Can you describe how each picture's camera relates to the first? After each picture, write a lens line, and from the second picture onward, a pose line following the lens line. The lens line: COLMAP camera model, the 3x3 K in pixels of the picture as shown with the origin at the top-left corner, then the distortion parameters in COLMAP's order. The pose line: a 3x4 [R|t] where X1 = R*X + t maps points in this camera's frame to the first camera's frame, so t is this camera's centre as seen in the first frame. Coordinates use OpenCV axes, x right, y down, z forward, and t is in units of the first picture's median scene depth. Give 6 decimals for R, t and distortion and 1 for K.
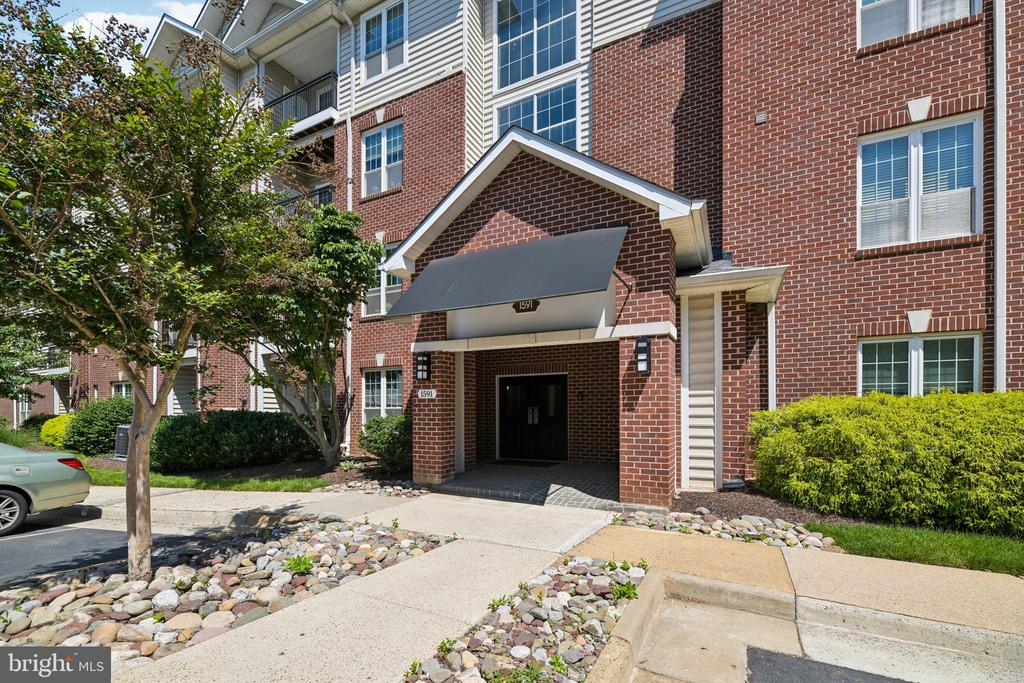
lens RADIAL K [[414.0, 0, 505.7], [0, 414.0, 411.5], [0, 0, 1]] dist [-0.000060, -0.002957]
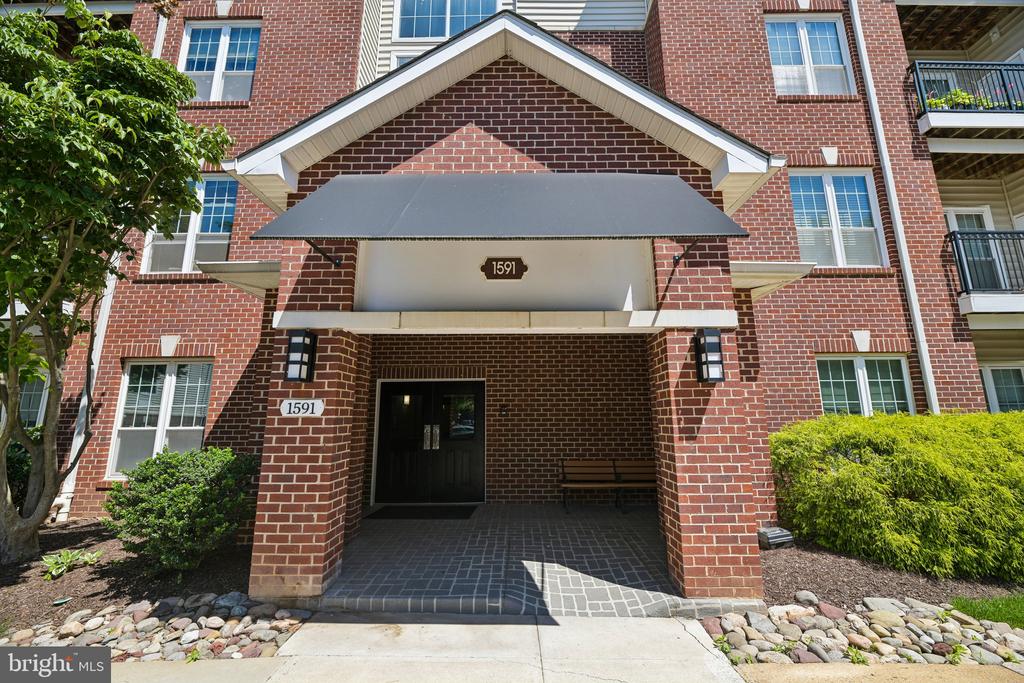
lens RADIAL K [[414.0, 0, 517.5], [0, 414.0, 339.8], [0, 0, 1]] dist [-0.000060, -0.002957]
pose [[0.897422, 0.080054, 0.433850, -0.194418], [0.005617, 0.981246, -0.192678, -0.026969], [-0.441138, 0.175350, 0.880142, 0.439197]]
